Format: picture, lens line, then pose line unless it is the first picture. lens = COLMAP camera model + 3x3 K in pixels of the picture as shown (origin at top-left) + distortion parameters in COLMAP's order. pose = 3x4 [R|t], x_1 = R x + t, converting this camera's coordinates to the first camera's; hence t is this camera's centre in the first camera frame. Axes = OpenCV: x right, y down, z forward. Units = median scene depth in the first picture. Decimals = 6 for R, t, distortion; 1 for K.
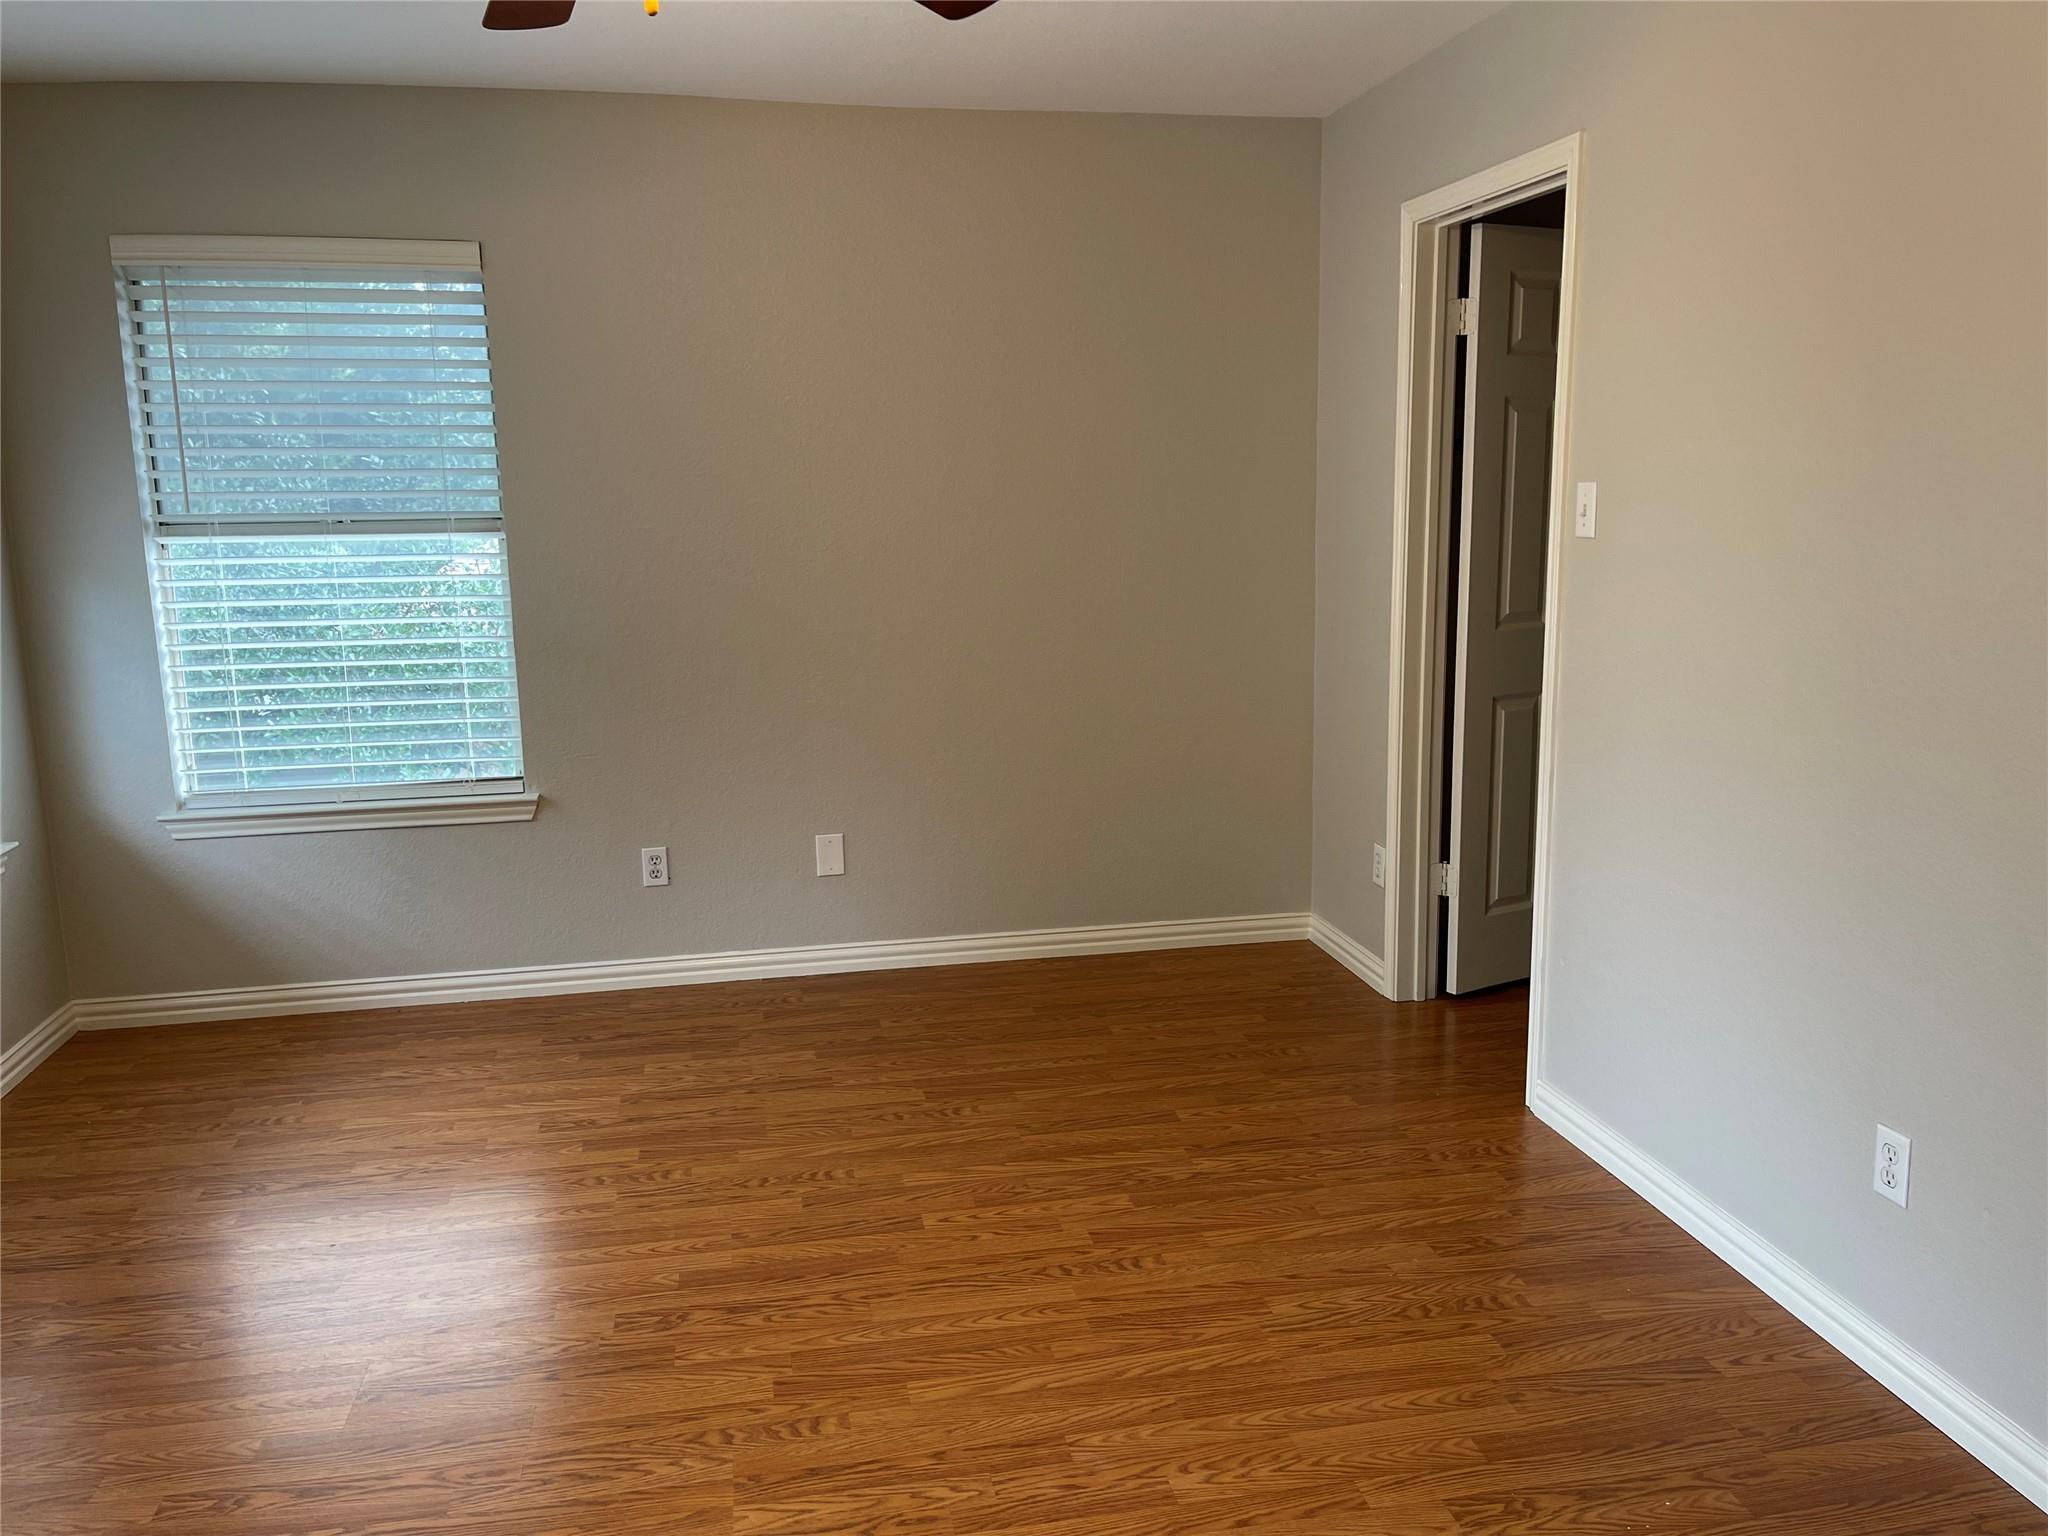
lens RADIAL K [[1555.5, 0, 1032.7], [0, 1555.5, 768.3], [0, 0, 1]] dist [0.066019, -0.076146]
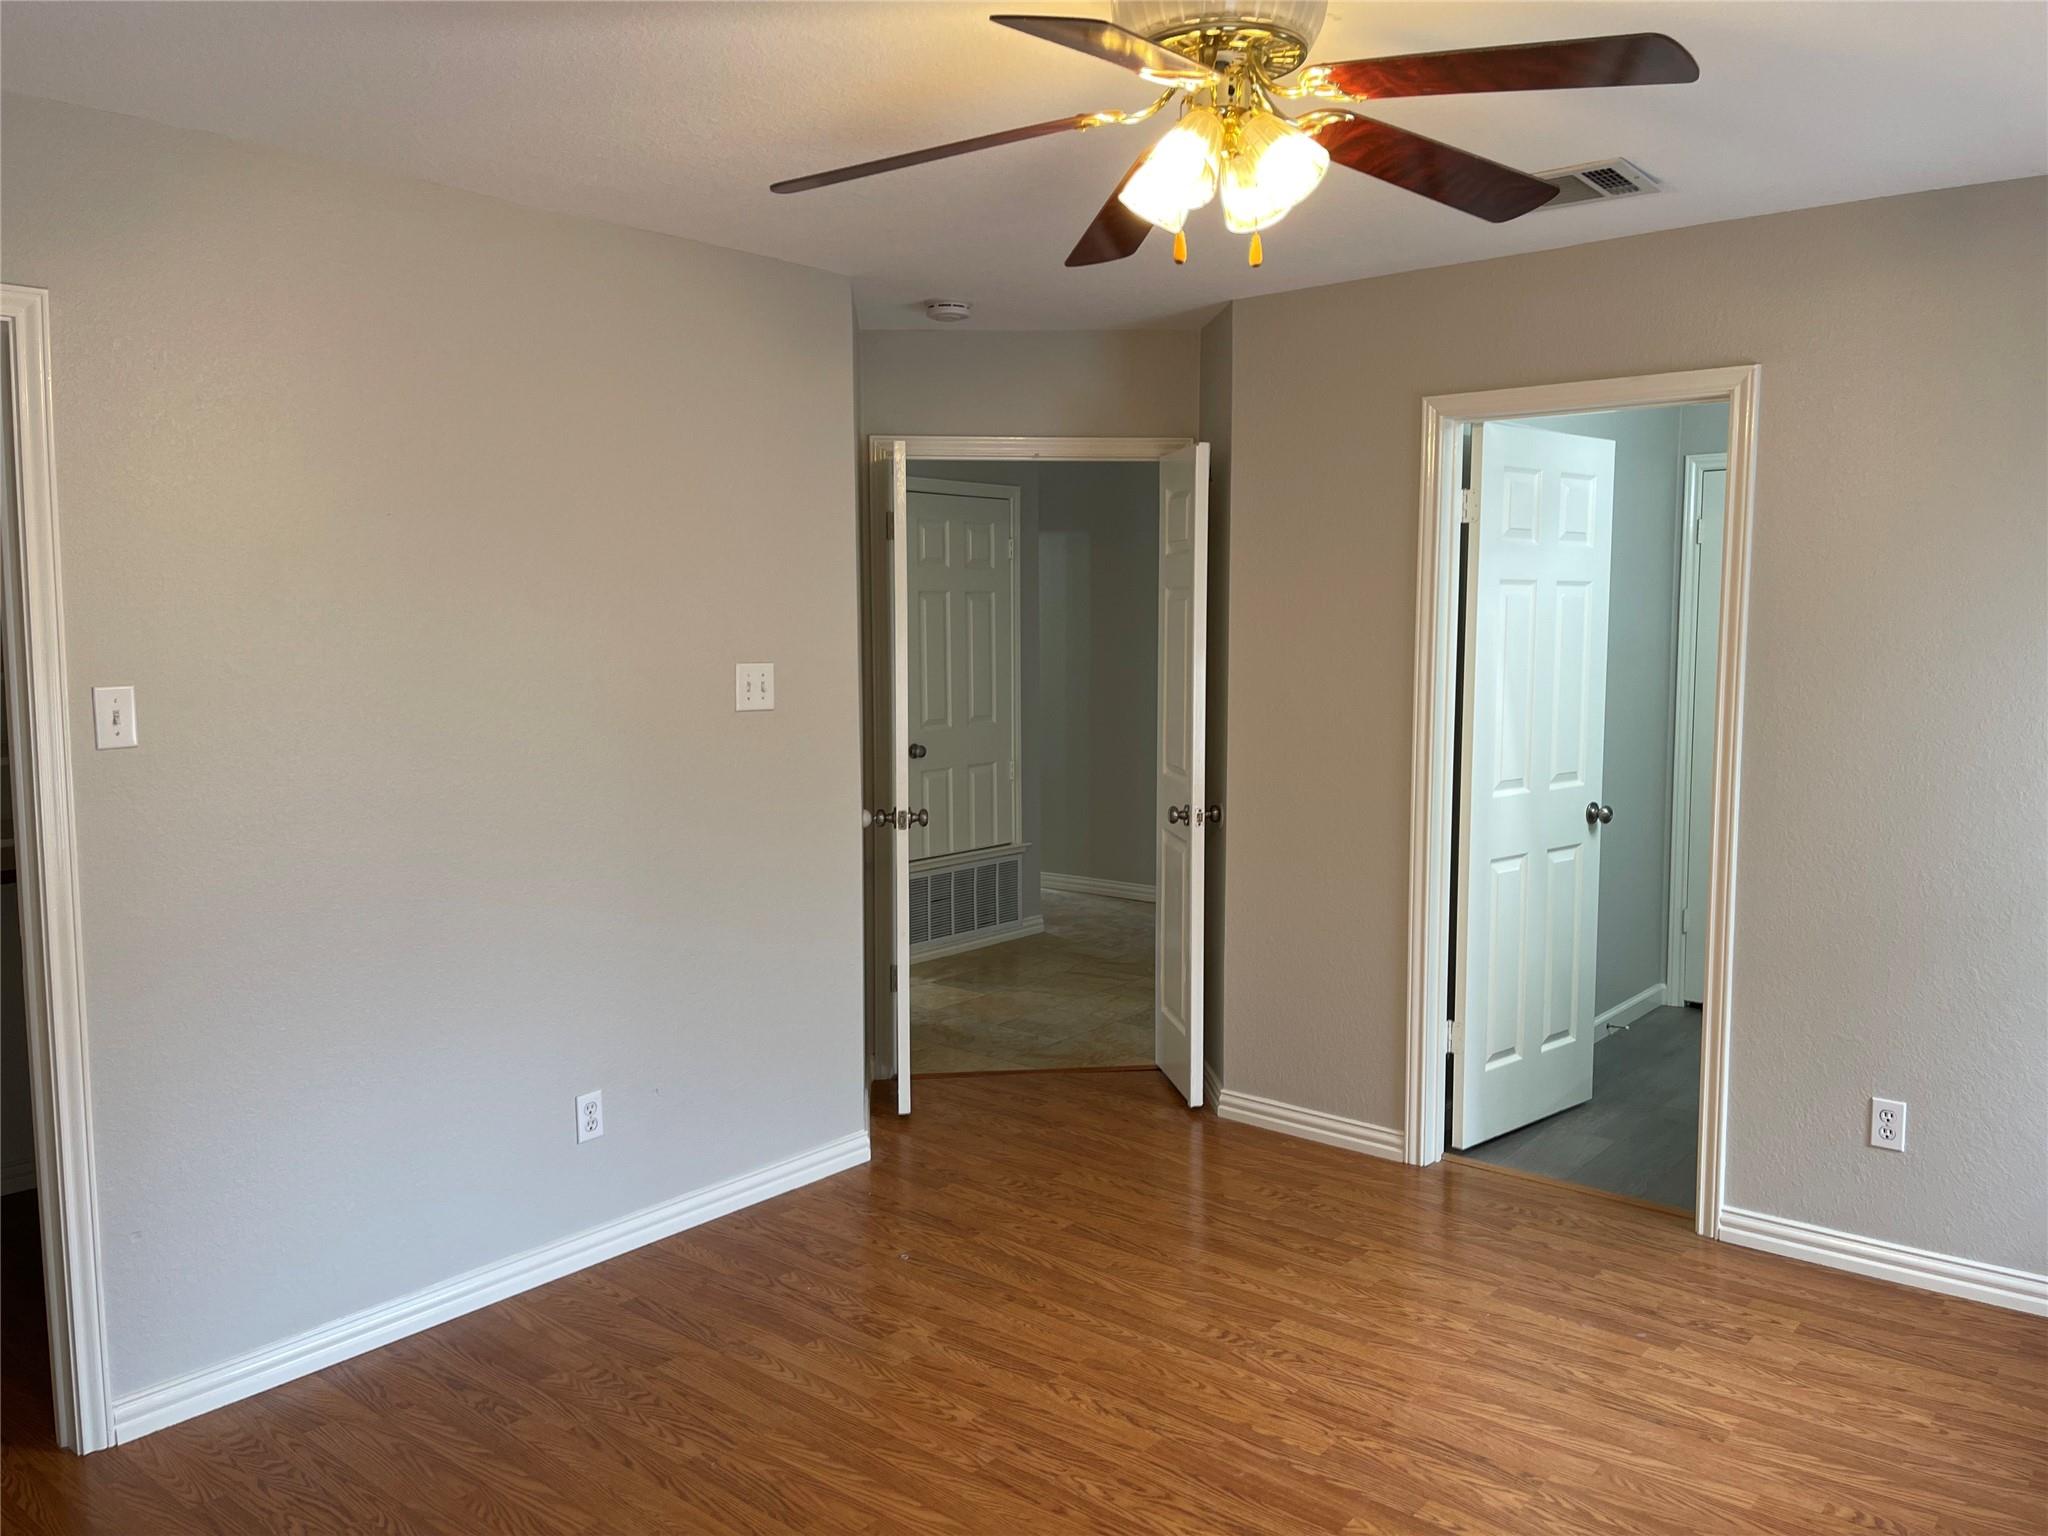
lens RADIAL K [[1555.5, 0, 1032.7], [0, 1555.5, 768.3], [0, 0, 1]] dist [0.066019, -0.076146]
pose [[-0.634730, -0.052757, 0.770931, -0.523090], [0.162146, 0.966362, 0.199631, -0.182369], [-0.755530, 0.251715, -0.604825, 0.914481]]
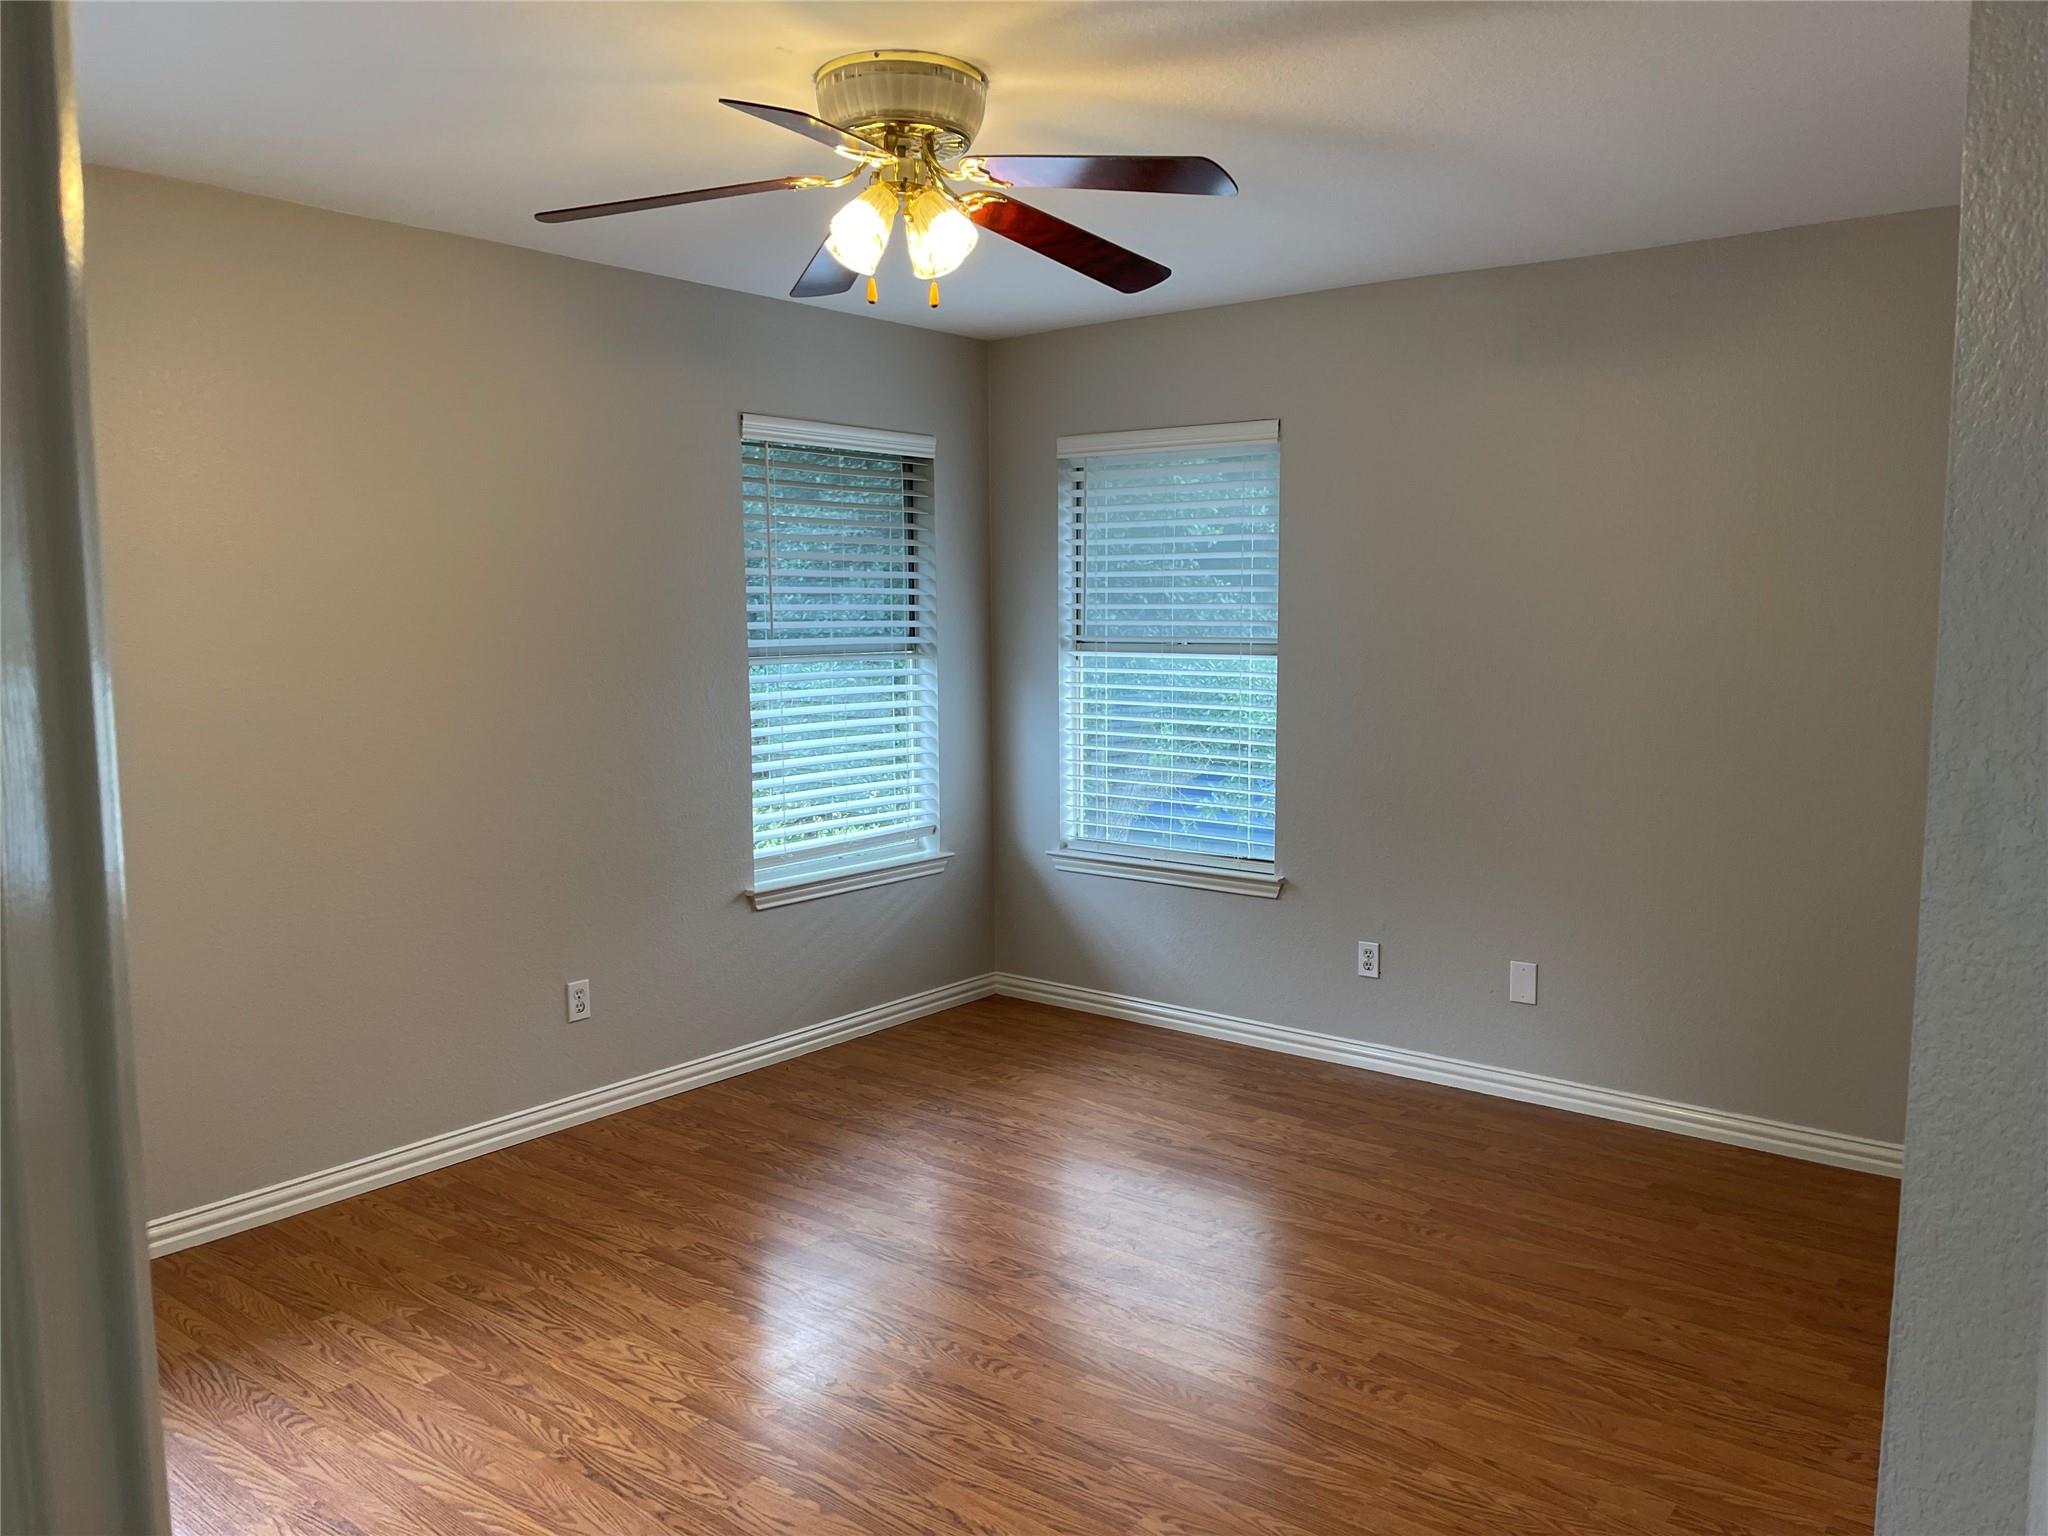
lens RADIAL K [[1555.5, 0, 1032.7], [0, 1555.5, 768.3], [0, 0, 1]] dist [0.066019, -0.076146]
pose [[0.658755, 0.096752, -0.746110, 0.463222], [-0.152571, 0.988271, -0.006554, -0.030765], [0.736725, 0.118152, 0.665790, 0.076158]]
